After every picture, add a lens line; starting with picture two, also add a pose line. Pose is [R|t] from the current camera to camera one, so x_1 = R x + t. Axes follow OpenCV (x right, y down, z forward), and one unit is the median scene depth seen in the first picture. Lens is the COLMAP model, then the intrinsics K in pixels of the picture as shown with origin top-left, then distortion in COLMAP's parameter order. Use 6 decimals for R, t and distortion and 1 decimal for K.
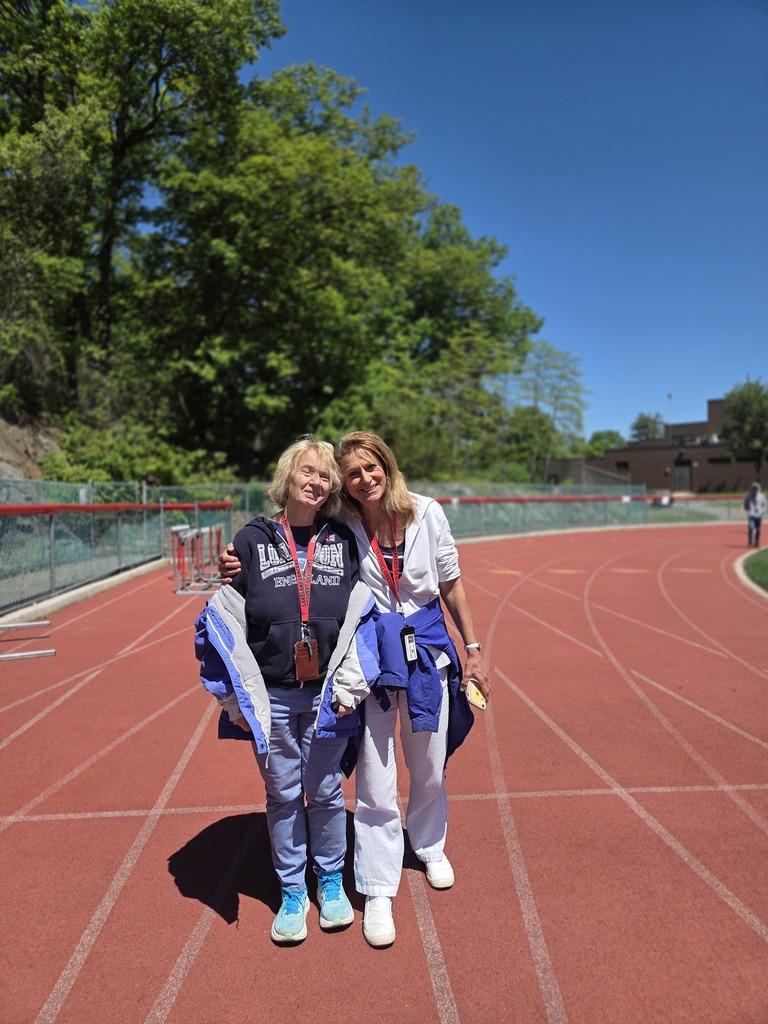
lens RADIAL K [[691.8, 0, 382.4], [0, 691.8, 515.6], [0, 0, 1]] dist [0.068357, -0.020736]
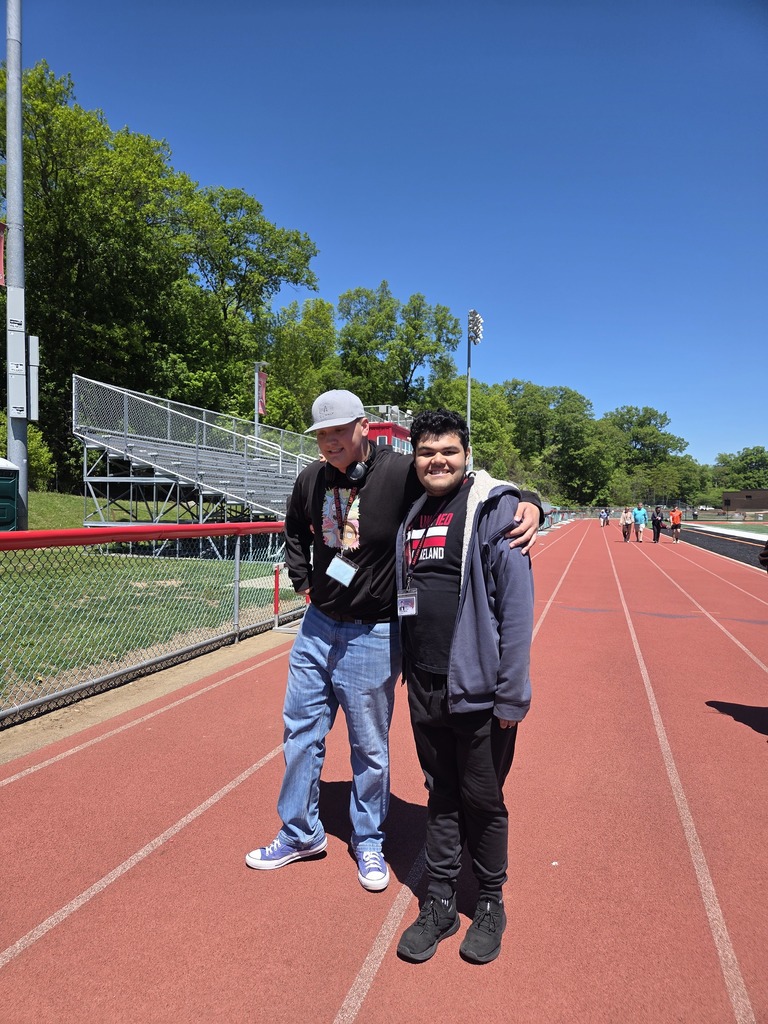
lens RADIAL K [[691.8, 0, 382.7], [0, 691.8, 519.3], [0, 0, 1]] dist [0.068357, -0.020736]
pose [[0.925356, 0.017875, -0.378677, 0.195436], [-0.022005, 0.999736, -0.006581, 0.056896], [0.378460, 0.014422, 0.925505, -2.171690]]
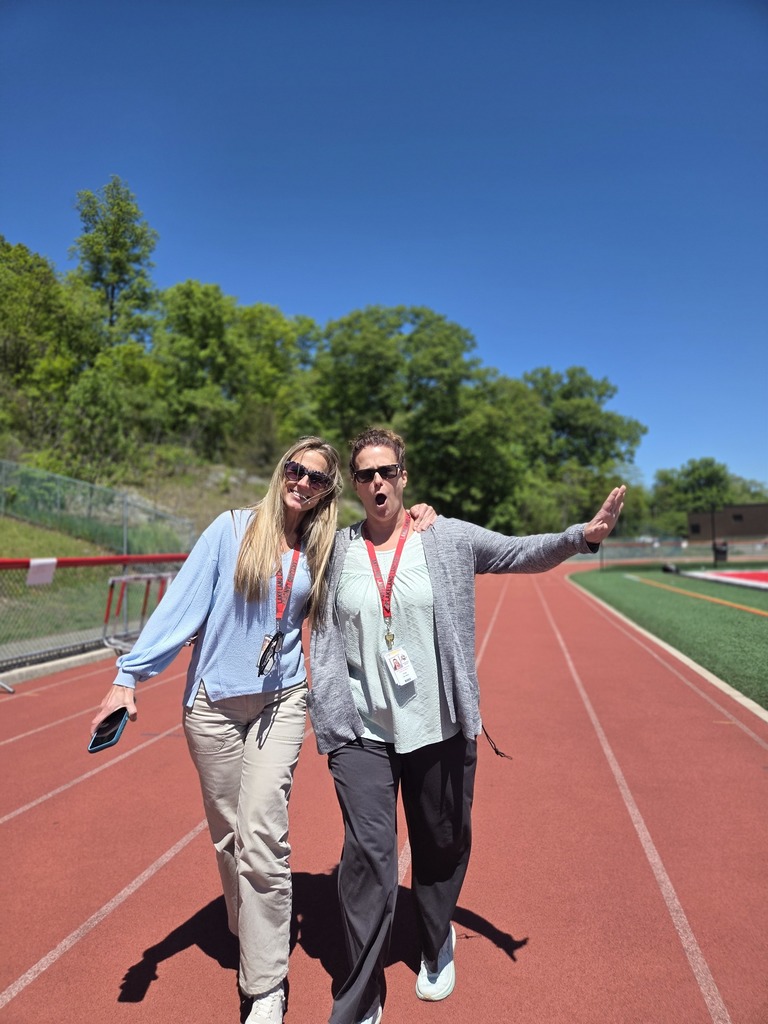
lens RADIAL K [[691.8, 0, 375.0], [0, 691.8, 501.5], [0, 0, 1]] dist [0.068357, -0.020736]
pose [[0.956818, -0.038149, -0.288174, 0.110030], [0.012210, 0.995750, -0.091281, 0.017816], [0.290431, 0.083820, 0.953218, -0.734514]]
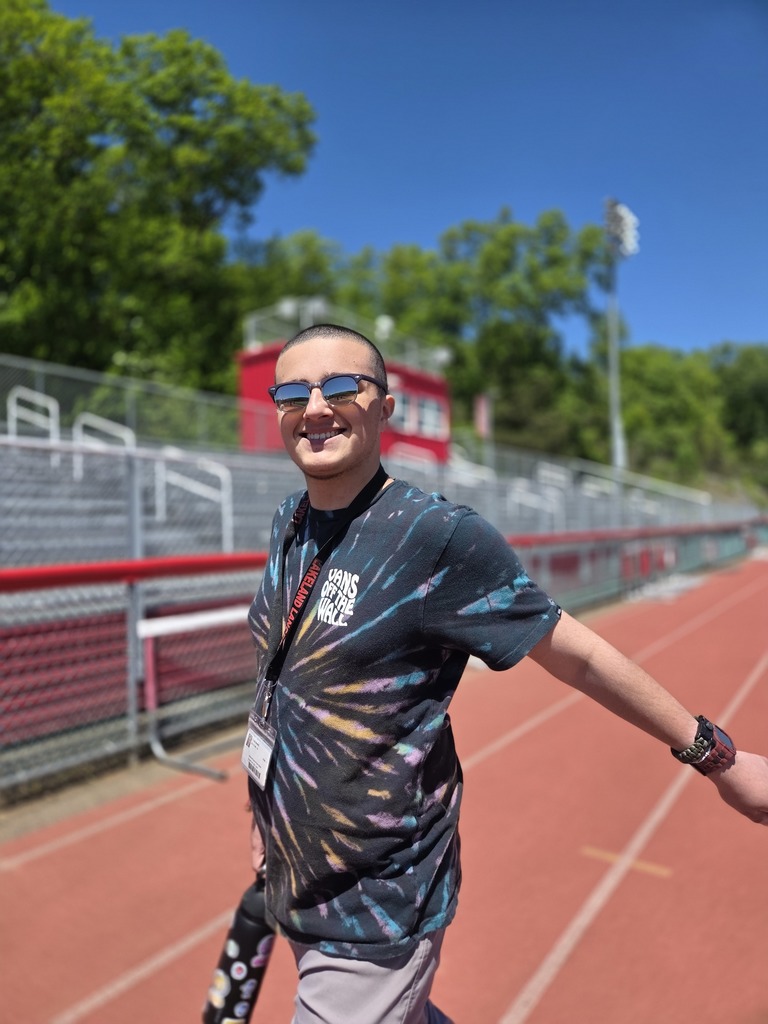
lens RADIAL K [[691.8, 0, 392.3], [0, 691.8, 513.9], [0, 0, 1]] dist [0.068357, -0.020736]
pose [[0.776529, -0.006402, -0.630049, 0.151685], [-0.012860, 0.999579, -0.026006, 0.036767], [0.629950, 0.028297, 0.776120, -1.587241]]
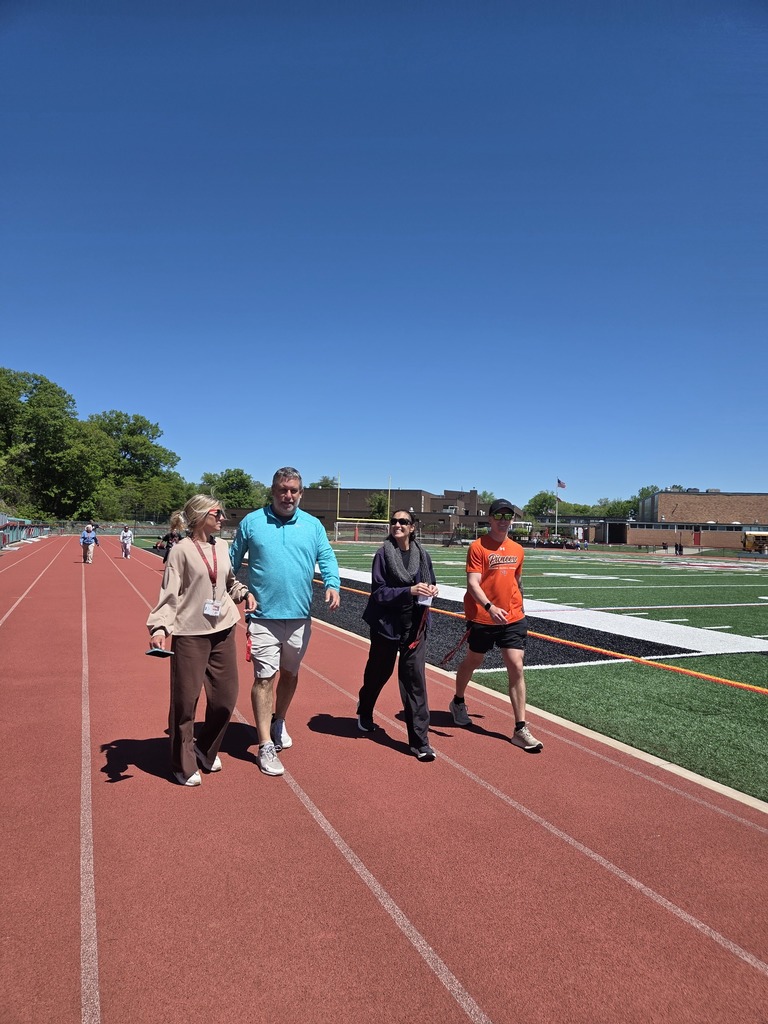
lens RADIAL K [[691.8, 0, 390.6], [0, 691.8, 522.8], [0, 0, 1]] dist [0.068357, -0.020736]
pose [[0.946162, 0.039120, 0.321320, 0.172994], [-0.026833, 0.998733, -0.042582, 0.050037], [-0.322578, 0.031667, 0.946013, -1.904388]]
